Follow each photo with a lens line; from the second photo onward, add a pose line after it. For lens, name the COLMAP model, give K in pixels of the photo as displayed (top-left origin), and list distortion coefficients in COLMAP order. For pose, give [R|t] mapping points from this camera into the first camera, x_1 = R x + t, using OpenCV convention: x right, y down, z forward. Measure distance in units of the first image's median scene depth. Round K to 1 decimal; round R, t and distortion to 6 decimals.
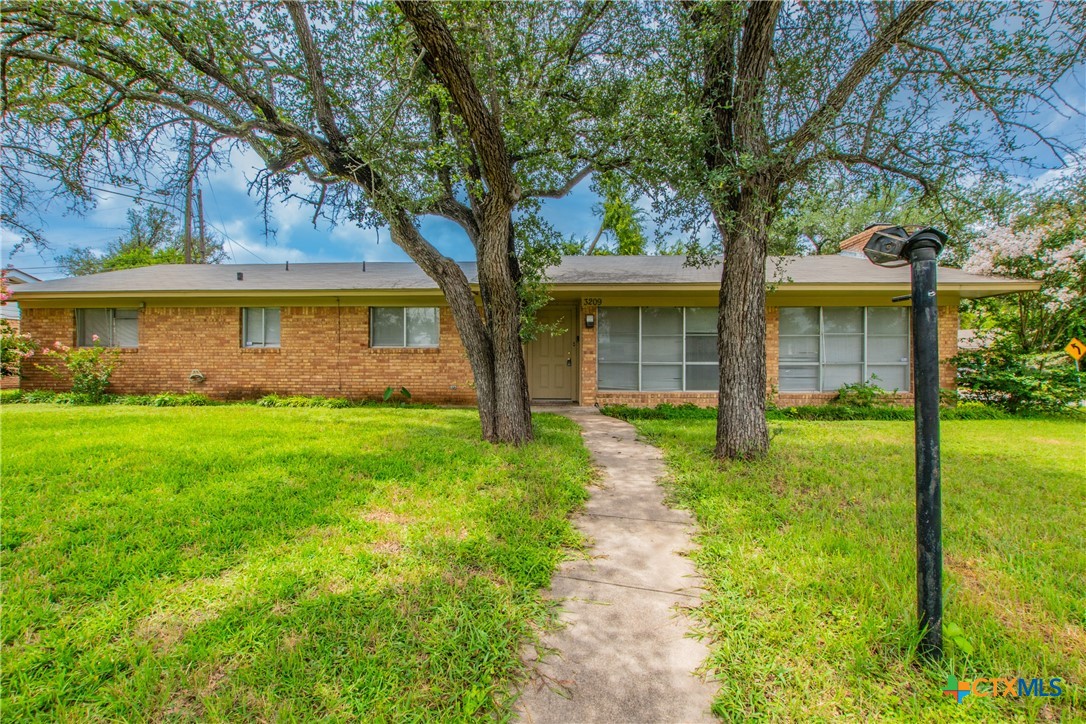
lens RADIAL K [[455.8, 0, 542.9], [0, 455.8, 362.1], [0, 0, 1]] dist [-0.000252, 0.000024]
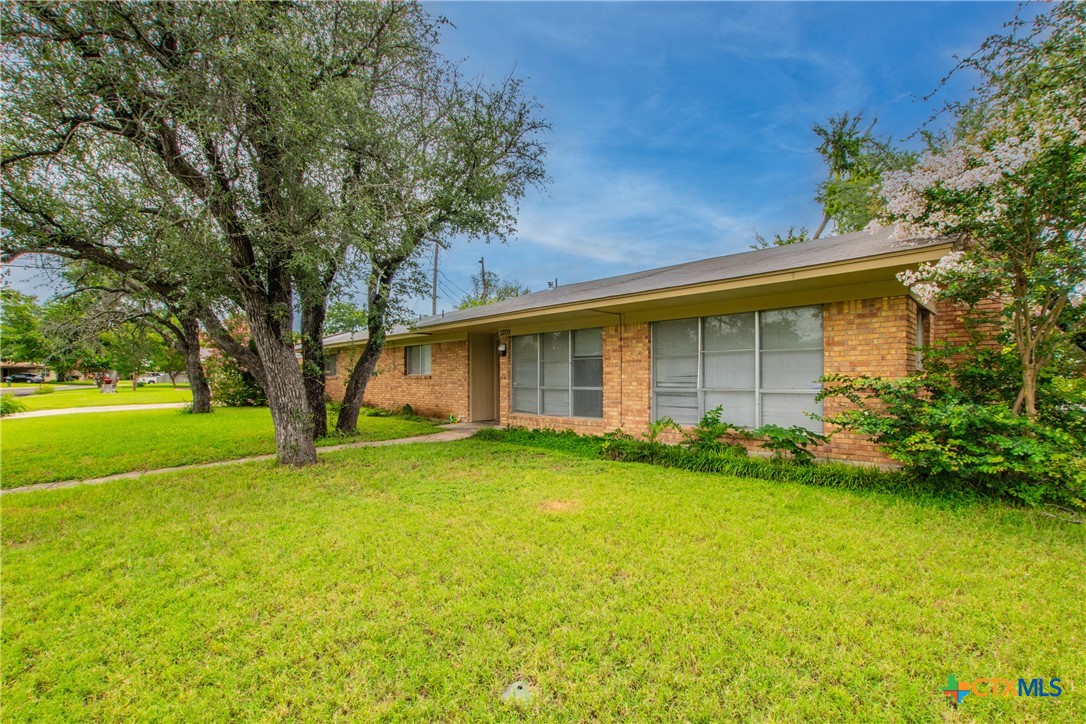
lens RADIAL K [[455.8, 0, 542.8], [0, 455.8, 368.6], [0, 0, 1]] dist [-0.000252, 0.000024]
pose [[0.762791, -0.019936, -0.646338, 0.891239], [0.011345, 0.999783, -0.017450, -0.023303], [0.646546, 0.005978, 0.762852, 0.215188]]
